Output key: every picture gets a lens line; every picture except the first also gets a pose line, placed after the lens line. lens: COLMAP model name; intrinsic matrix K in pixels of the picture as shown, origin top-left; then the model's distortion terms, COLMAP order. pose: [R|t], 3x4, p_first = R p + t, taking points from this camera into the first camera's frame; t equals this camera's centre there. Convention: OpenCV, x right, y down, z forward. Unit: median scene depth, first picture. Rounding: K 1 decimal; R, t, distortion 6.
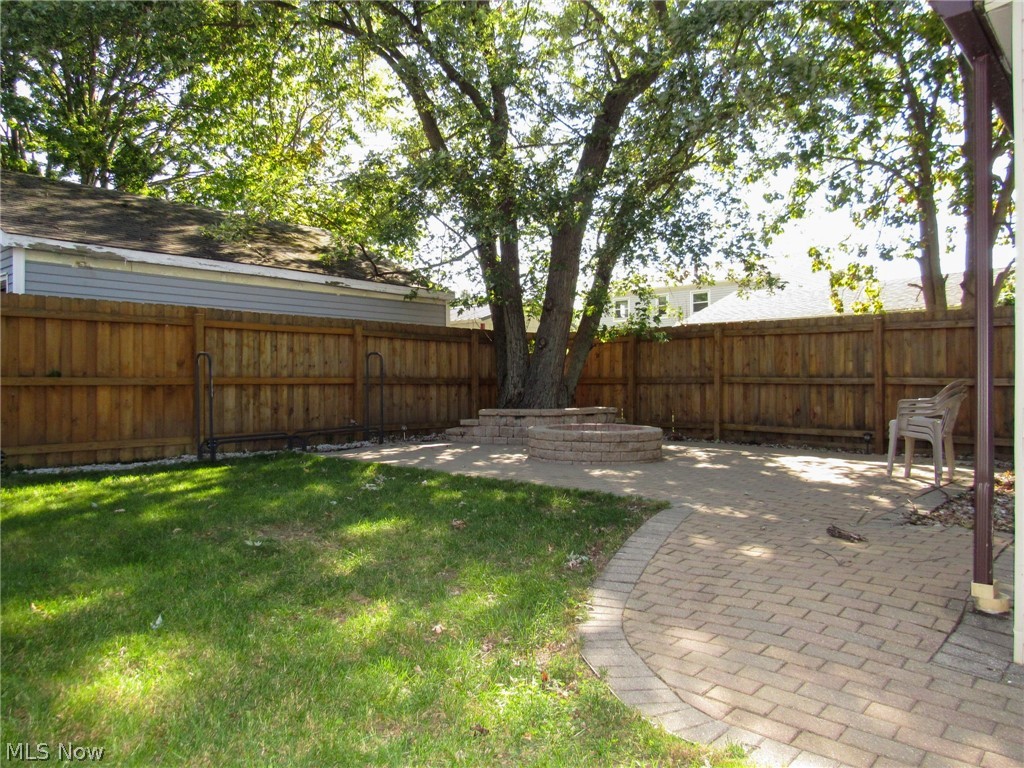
lens RADIAL K [[724.7, 0, 512.2], [0, 724.7, 388.1], [0, 0, 1]] dist [-0.027583, -0.005600]
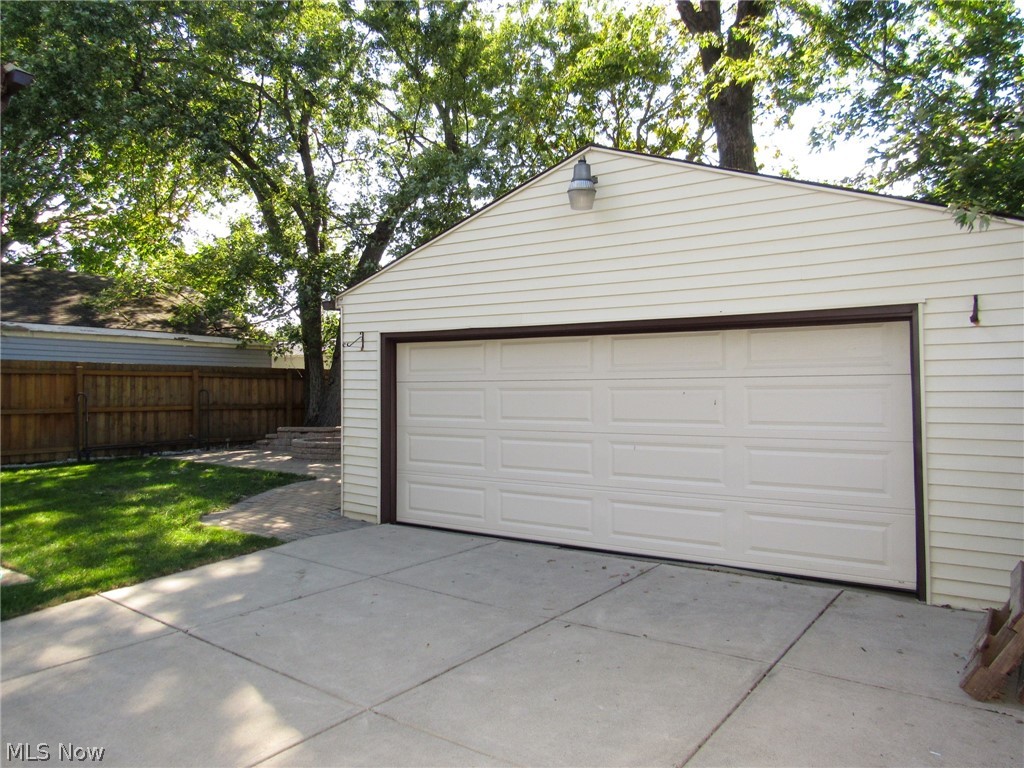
lens RADIAL K [[724.7, 0, 512.2], [0, 724.7, 388.1], [0, 0, 1]] dist [-0.027583, -0.005600]
pose [[0.991758, 0.003620, 0.128074, 0.249316], [-0.001986, 0.999915, -0.012889, -0.034377], [-0.128110, 0.012529, 0.991681, -0.554337]]
